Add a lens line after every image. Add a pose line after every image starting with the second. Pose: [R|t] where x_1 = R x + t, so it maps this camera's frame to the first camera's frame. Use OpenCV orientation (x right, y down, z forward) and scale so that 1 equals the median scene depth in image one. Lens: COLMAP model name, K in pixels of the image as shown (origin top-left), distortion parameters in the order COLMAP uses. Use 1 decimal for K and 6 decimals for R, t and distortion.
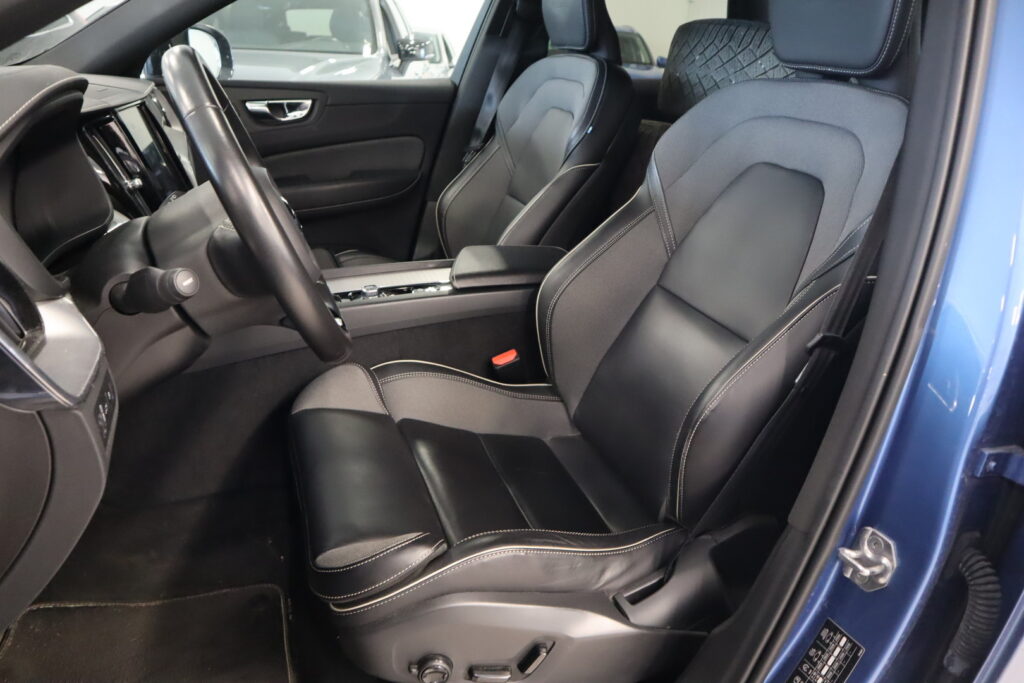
lens RADIAL K [[773.4, 0, 512.0], [0, 773.4, 341.5], [0, 0, 1]] dist [-0.068112, 0.002286]
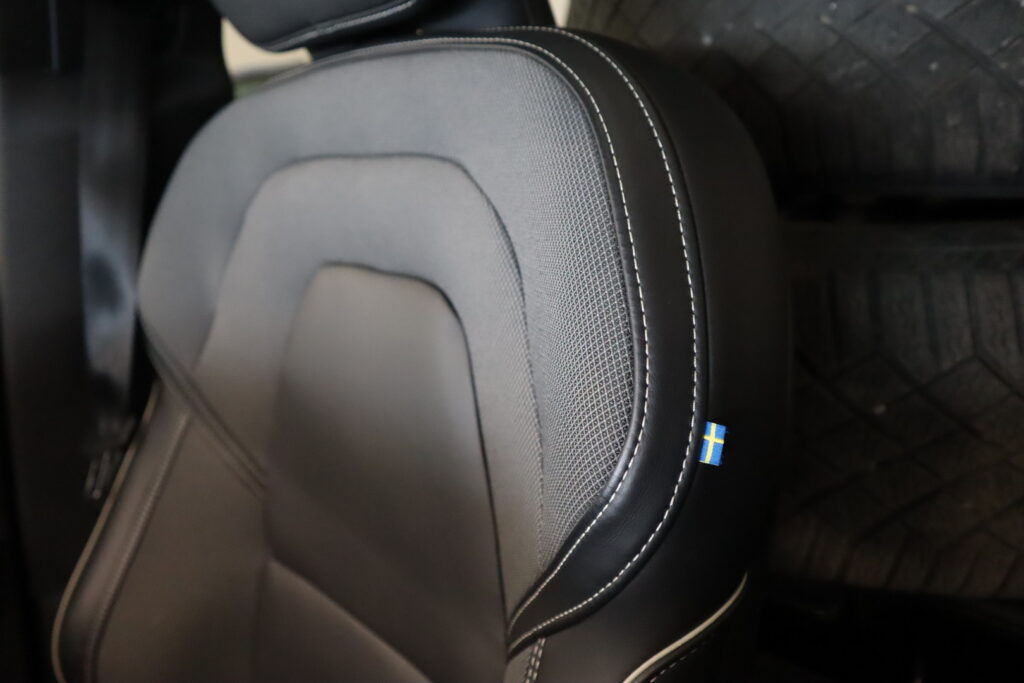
lens RADIAL K [[773.4, 0, 512.0], [0, 773.4, 341.5], [0, 0, 1]] dist [-0.068112, 0.002286]
pose [[0.891480, -0.340048, 0.299386, 0.022782], [0.347443, 0.937223, 0.029934, -0.309966], [-0.290770, 0.077334, 0.953662, 0.844520]]
